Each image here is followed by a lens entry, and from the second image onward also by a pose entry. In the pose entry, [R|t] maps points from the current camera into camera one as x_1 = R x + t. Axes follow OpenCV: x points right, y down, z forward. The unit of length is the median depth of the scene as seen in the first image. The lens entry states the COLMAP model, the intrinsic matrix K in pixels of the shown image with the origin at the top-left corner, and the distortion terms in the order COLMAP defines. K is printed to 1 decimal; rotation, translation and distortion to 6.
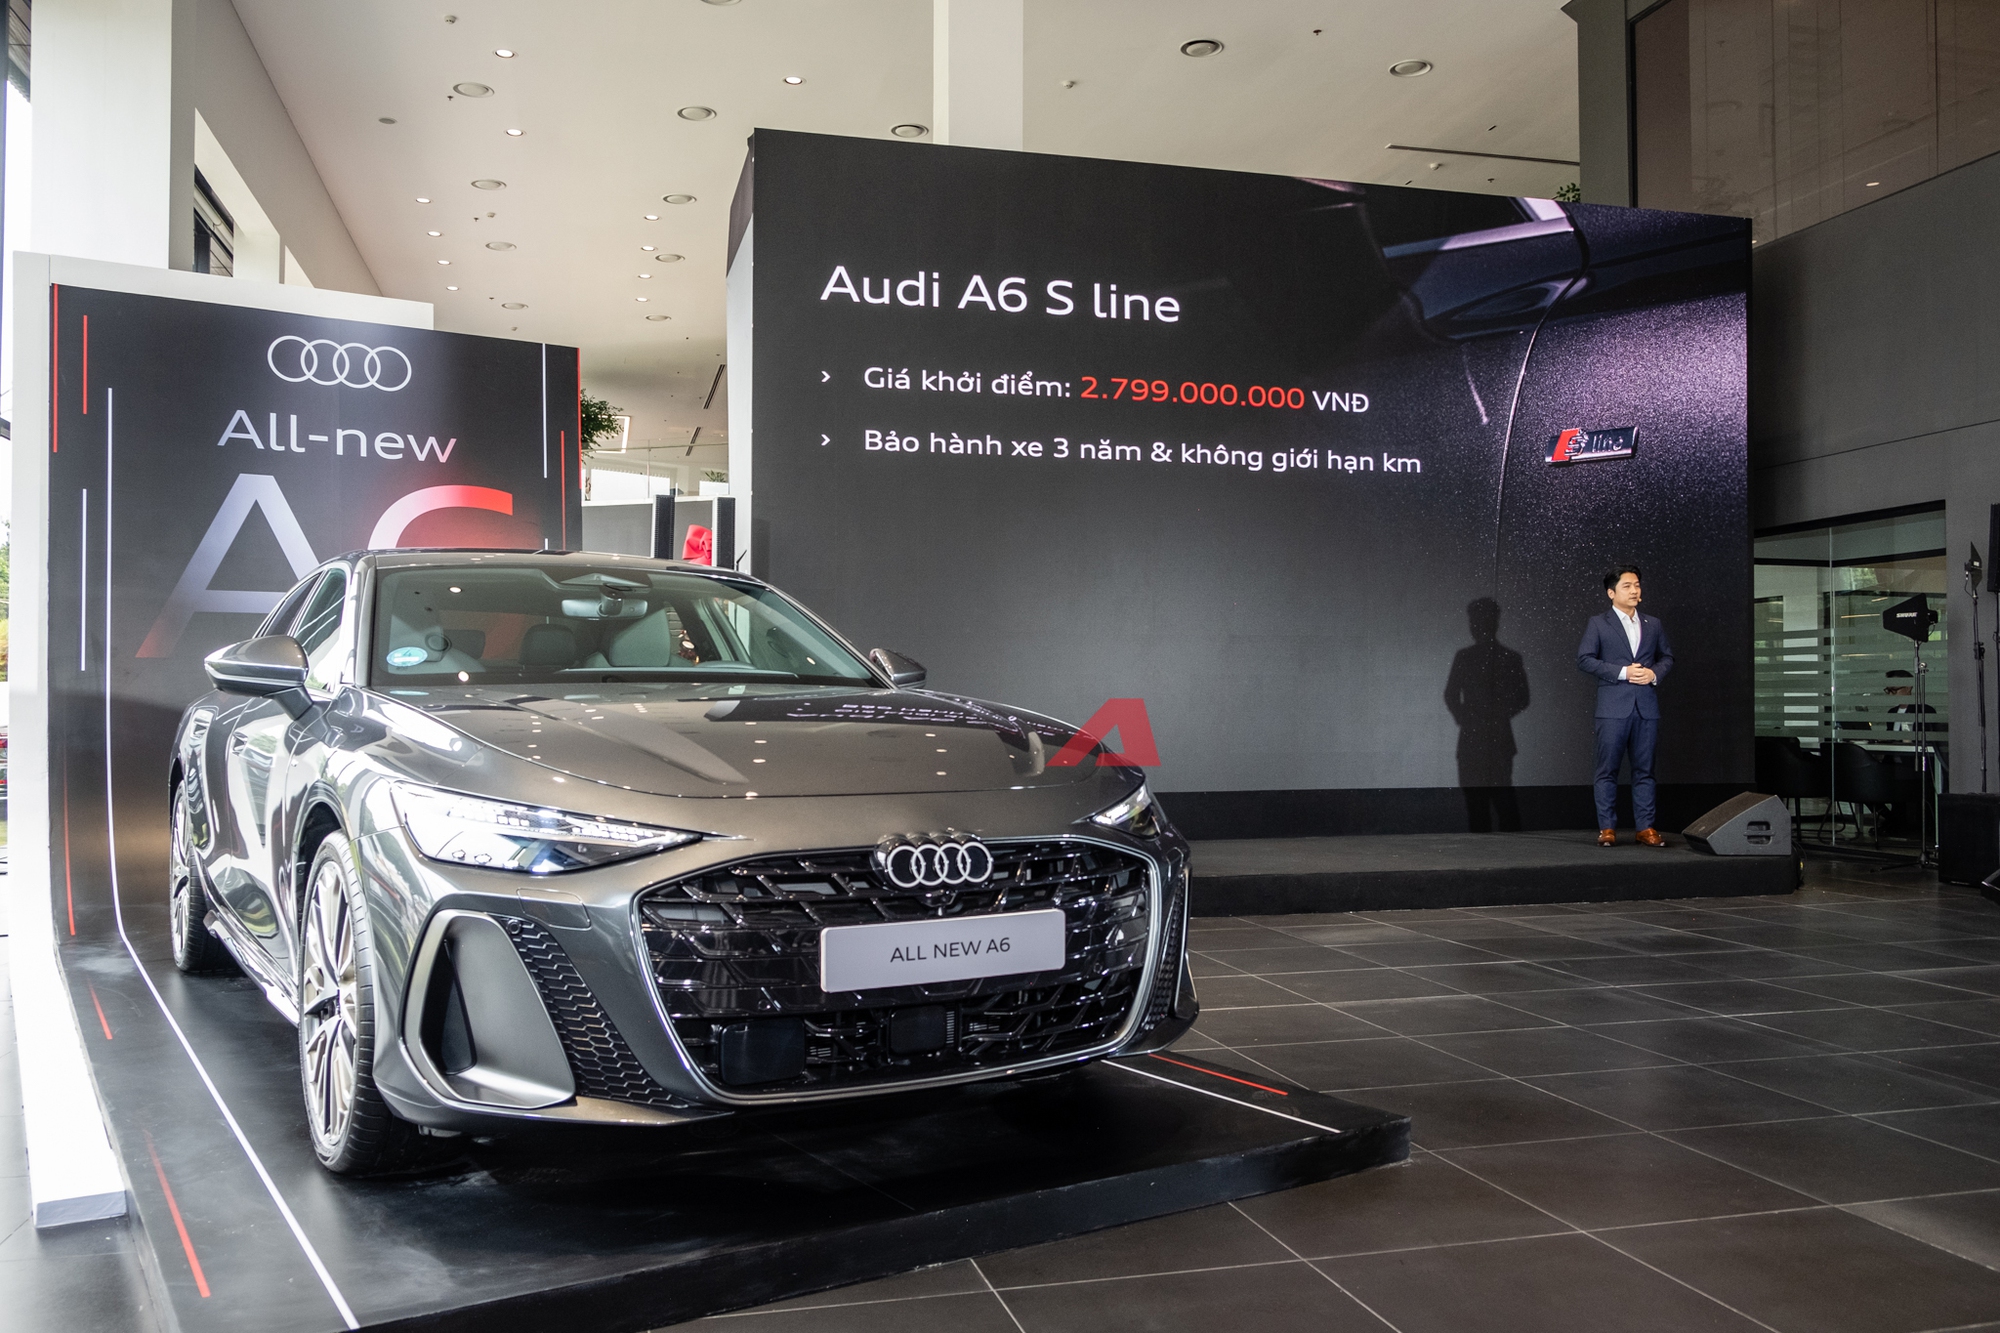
lens RADIAL K [[1564.6, 0, 1000.0], [0, 1564.6, 666.5], [0, 0, 1]] dist [-0.016234, 0.007175]
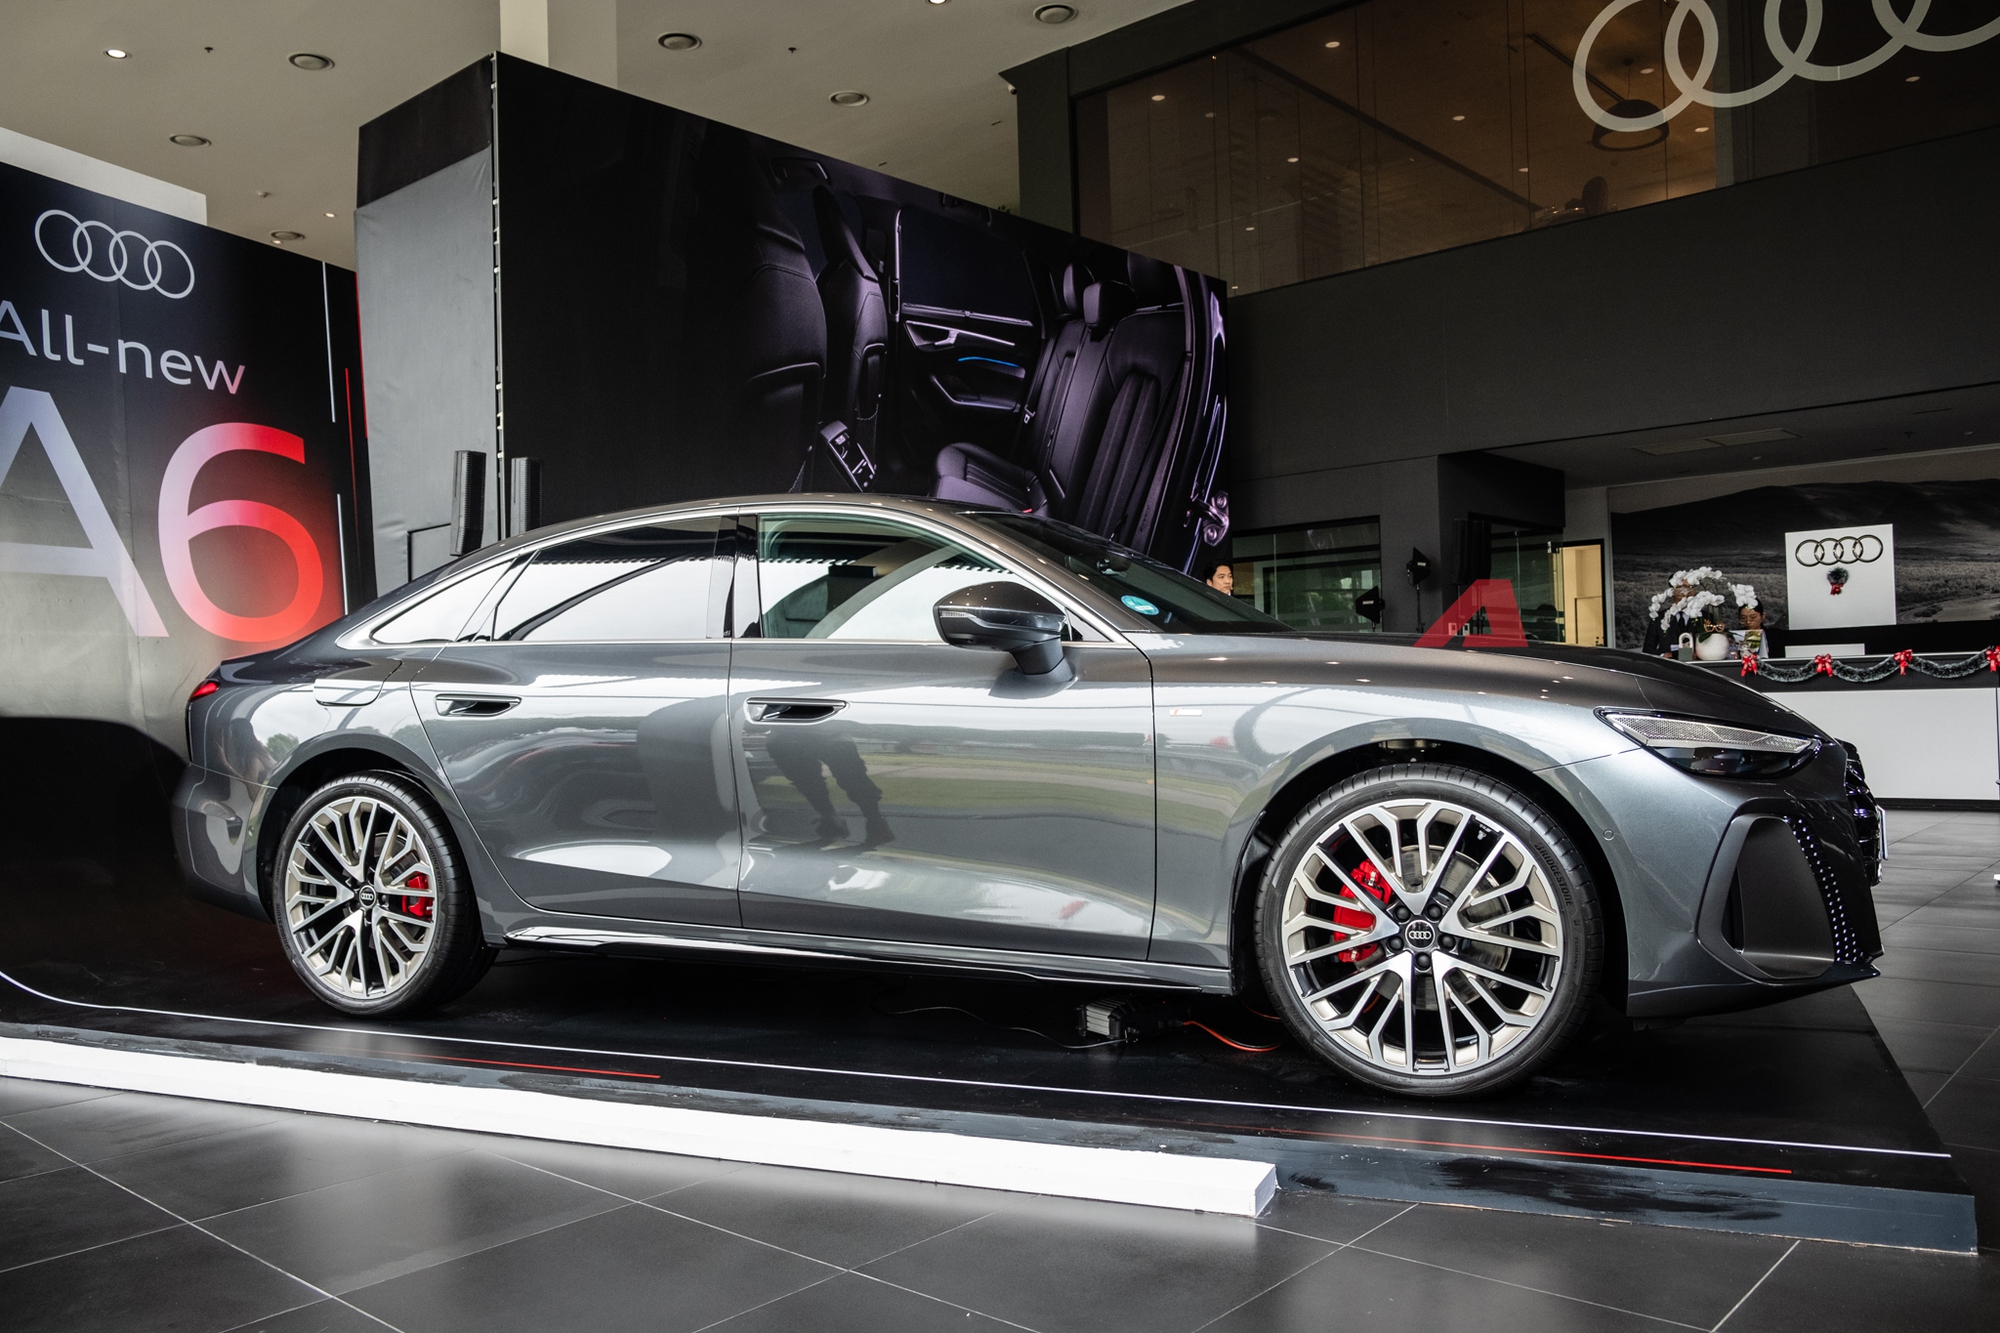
lens RADIAL K [[1564.6, 0, 1000.0], [0, 1564.6, 666.5], [0, 0, 1]] dist [-0.016234, 0.007175]
pose [[0.830031, -0.016788, 0.557464, -0.510523], [0.023655, 0.999707, -0.005114, 0.024794], [-0.557215, 0.017432, 0.830185, 0.123123]]
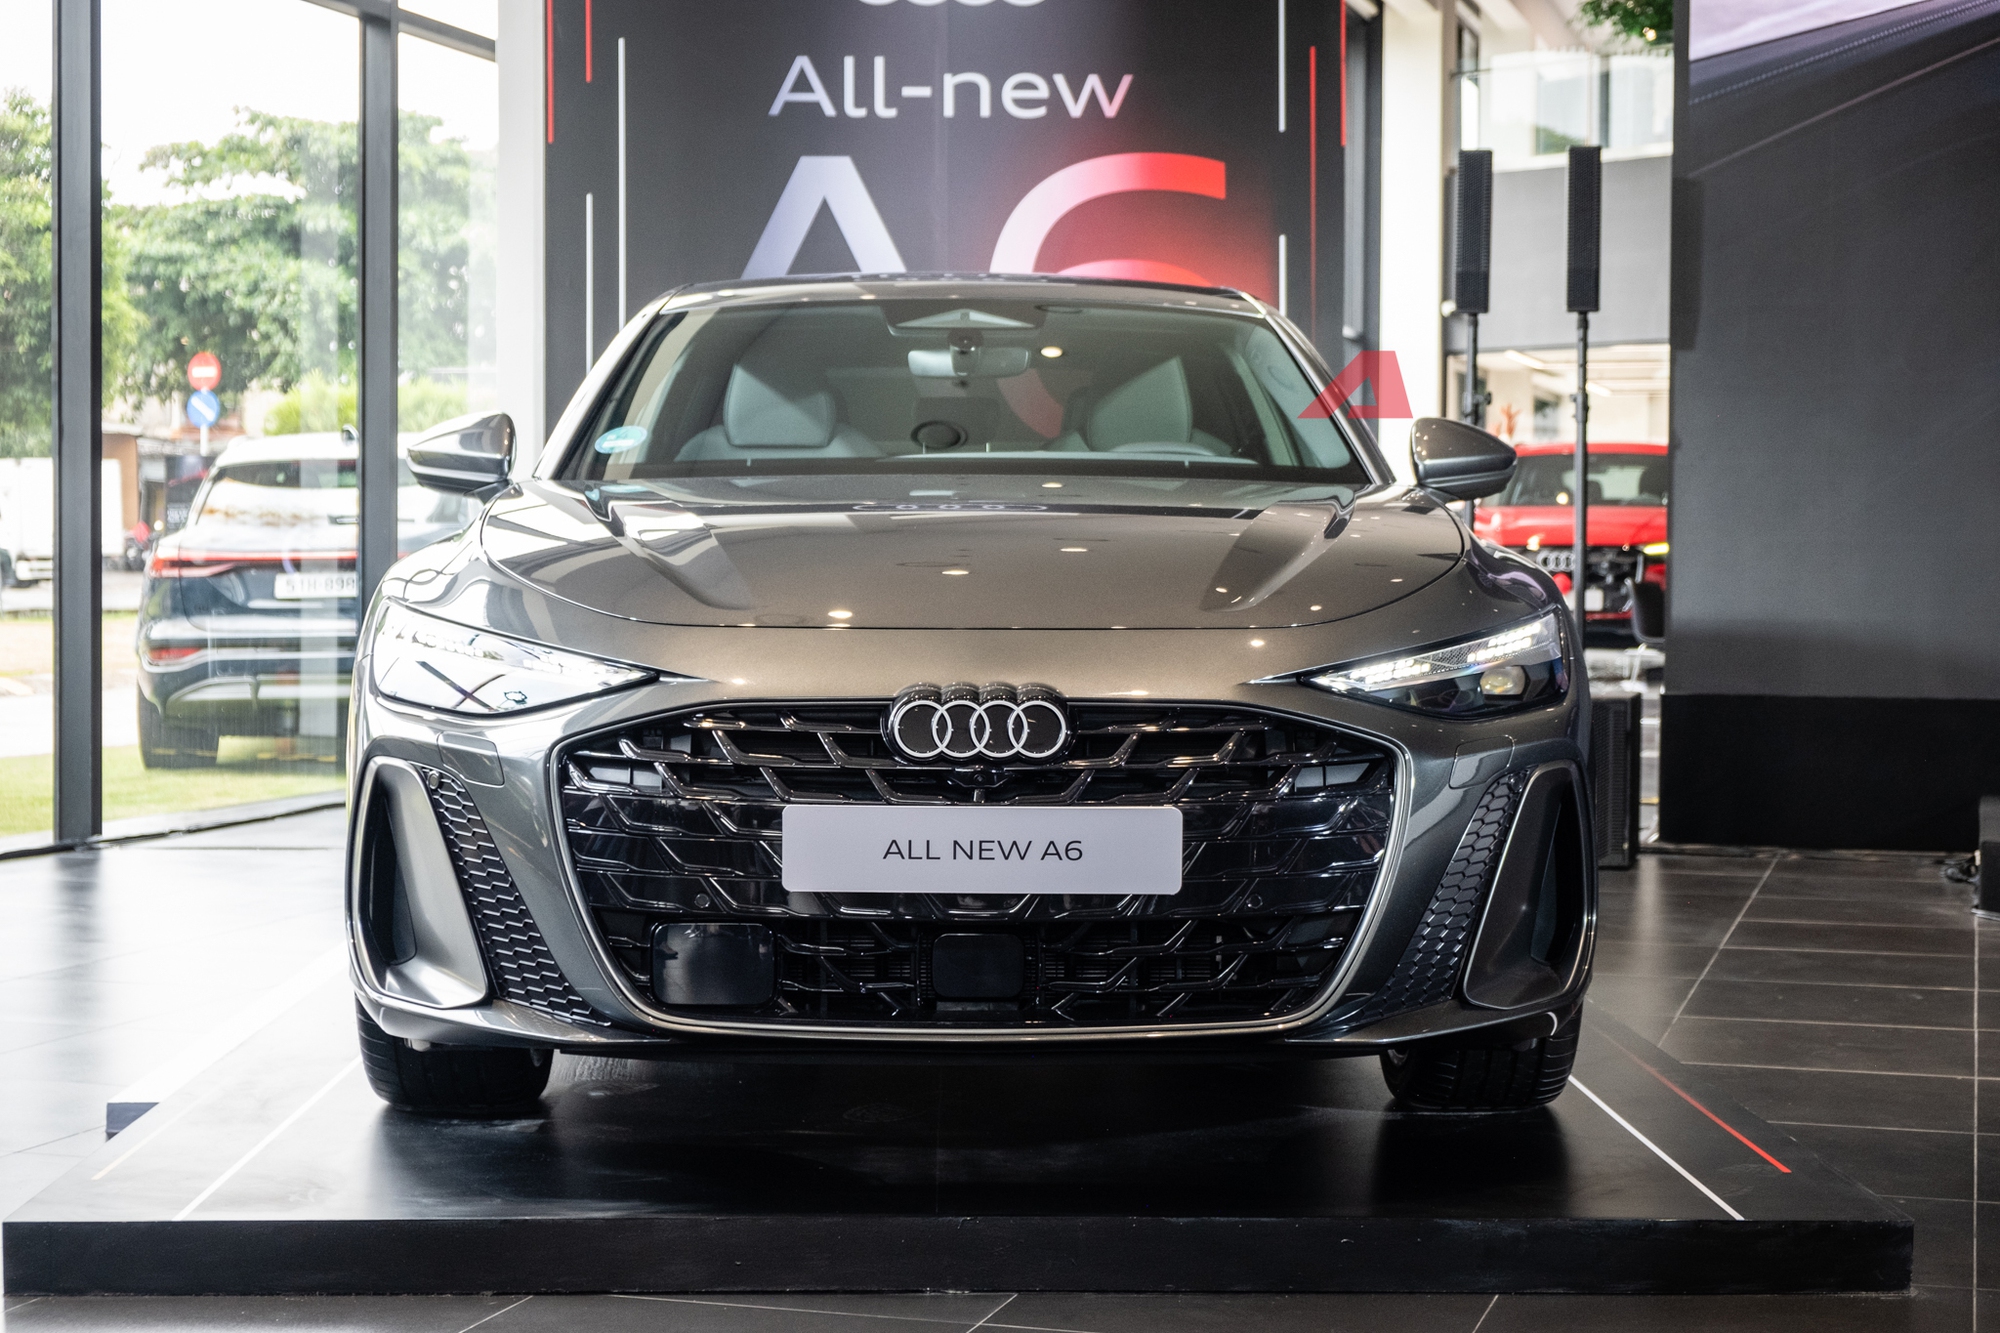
lens RADIAL K [[3134.6, 0, 1000.0], [0, 3134.6, 666.5], [0, 0, 1]] dist [-0.057239, -0.169822]
pose [[0.861207, 0.025077, -0.507635, 0.233206], [0.007622, 0.998033, 0.062233, 0.004425], [0.508197, -0.057465, 0.859322, -0.064714]]
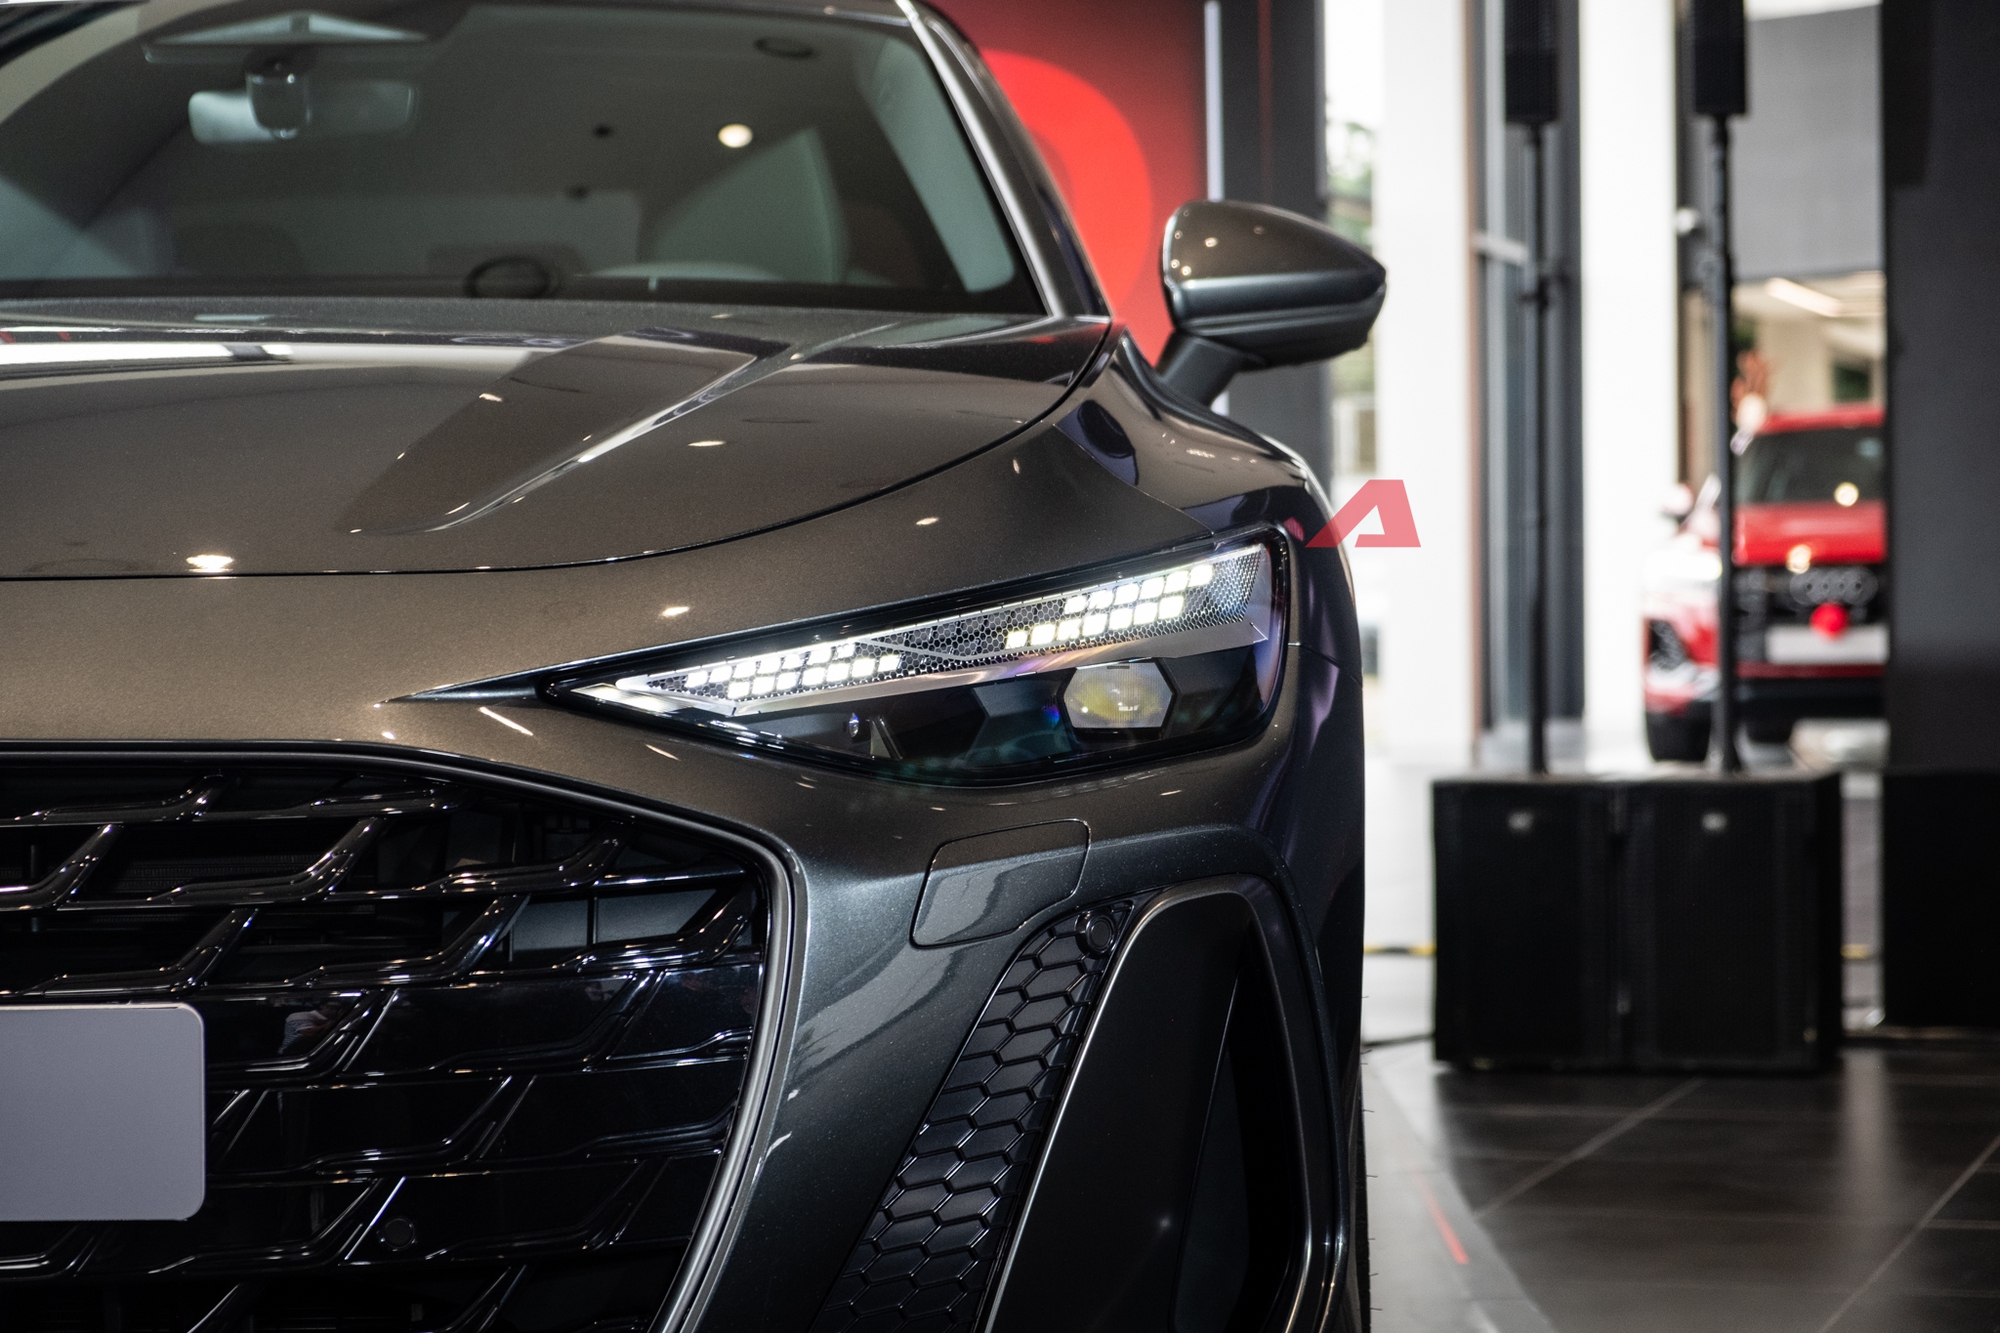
lens RADIAL K [[4466.4, 0, 1000.0], [0, 4466.4, 666.5], [0, 0, 1]] dist [-0.059417, -0.474515]
pose [[0.847474, -0.002254, -0.530831, 0.203609], [0.026174, 0.998952, 0.037546, 0.026015], [0.530191, -0.045713, 0.846645, 0.154385]]
